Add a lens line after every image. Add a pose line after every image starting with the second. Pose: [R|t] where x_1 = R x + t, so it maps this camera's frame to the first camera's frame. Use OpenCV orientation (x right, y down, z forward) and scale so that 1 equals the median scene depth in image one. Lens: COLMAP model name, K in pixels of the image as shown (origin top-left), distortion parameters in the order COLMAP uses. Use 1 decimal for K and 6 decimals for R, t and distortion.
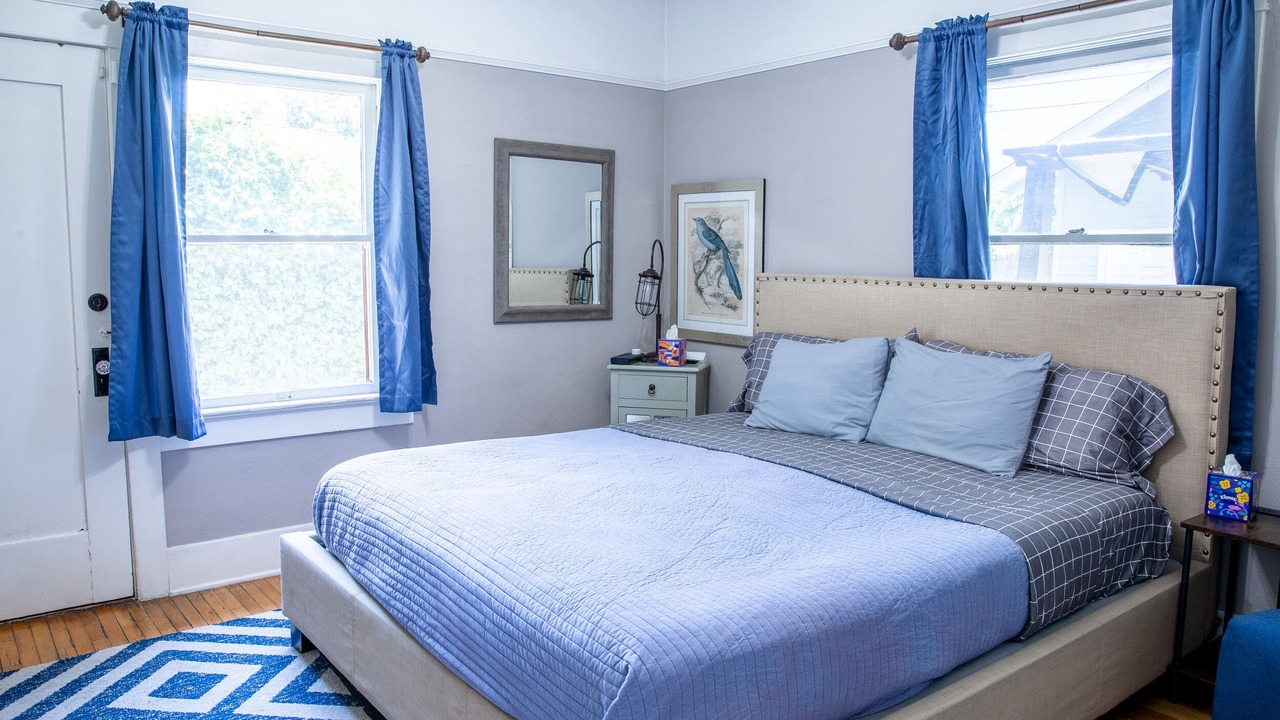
lens RADIAL K [[942.8, 0, 638.7], [0, 942.8, 336.5], [0, 0, 1]] dist [-0.000328, 0.000917]
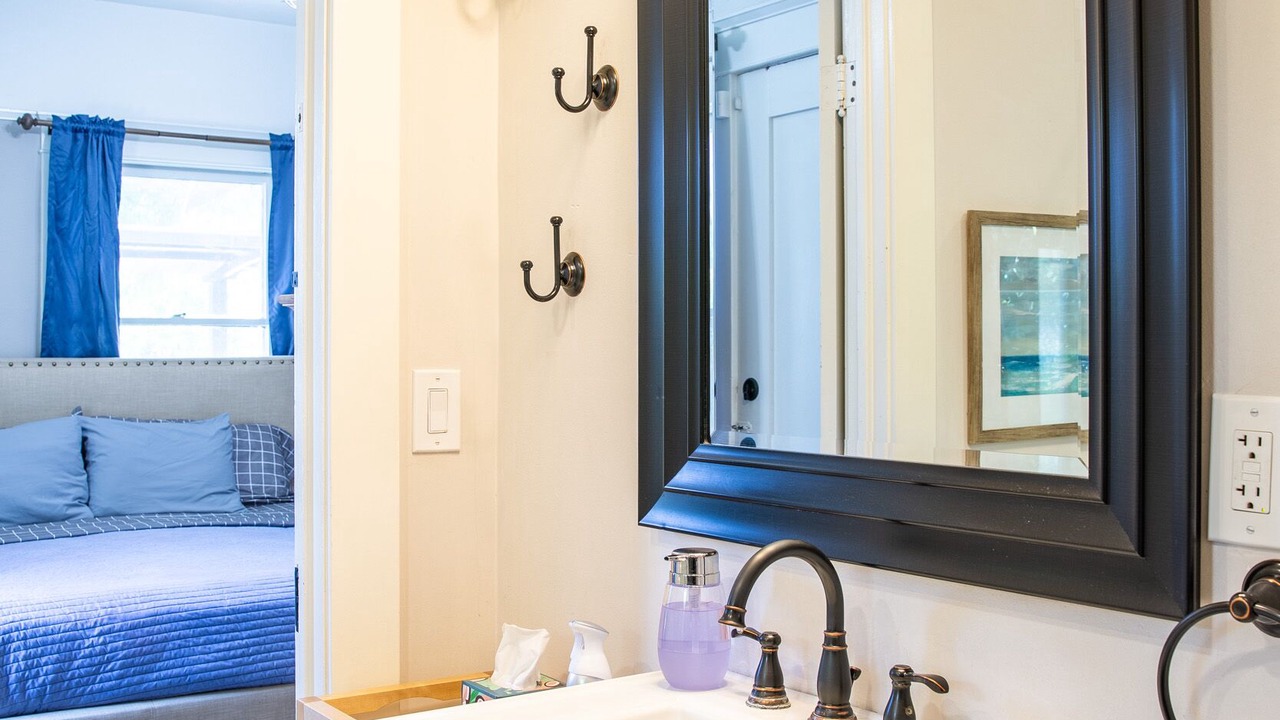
lens RADIAL K [[1385.4, 0, 640.0], [0, 1385.4, 360.0], [0, 0, 1]] dist [-0.099494, 0.003595]
pose [[0.049382, -0.012924, 0.998696, -1.169644], [0.094552, 0.995486, 0.008207, -0.013759], [-0.994294, 0.094023, 0.050381, 0.320451]]
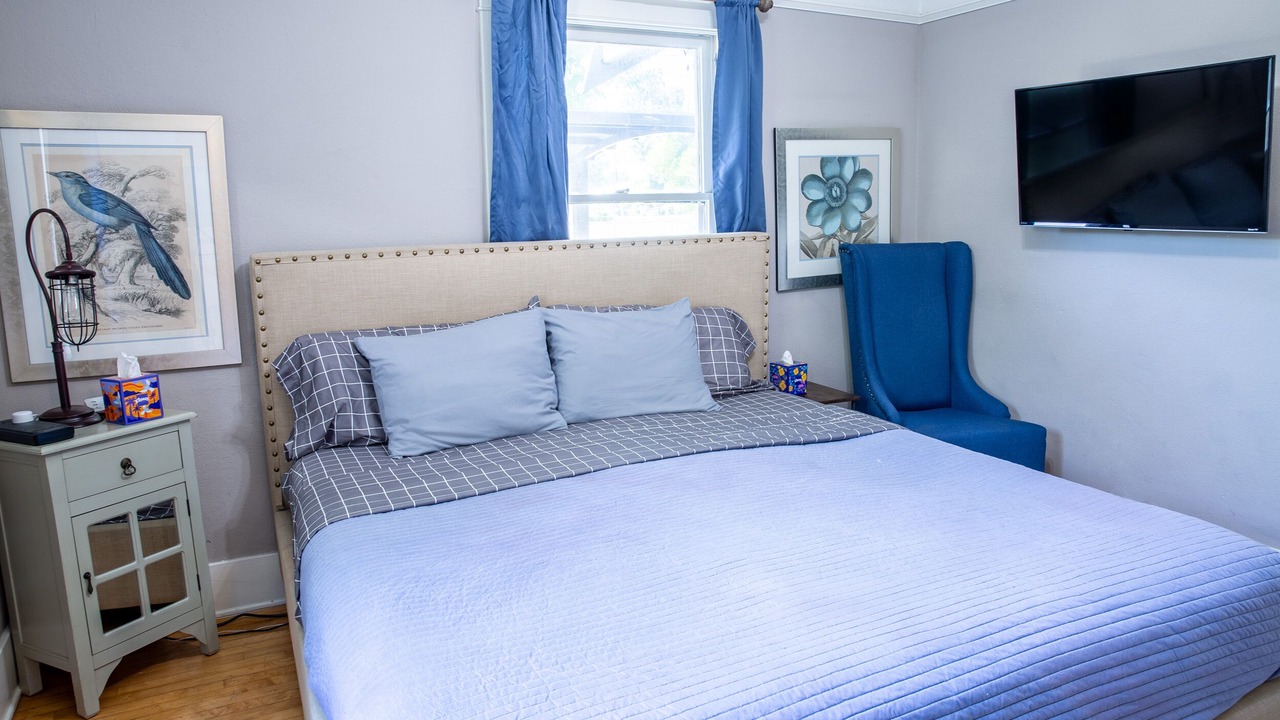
lens RADIAL K [[885.1, 0, 630.8], [0, 885.1, 353.4], [0, 0, 1]] dist [-0.106193, 0.093531]
pose [[0.202662, -0.165841, 0.965104, -0.541525], [0.114344, 0.982821, 0.144875, -0.069402], [-0.972550, 0.080993, 0.218143, 0.736354]]
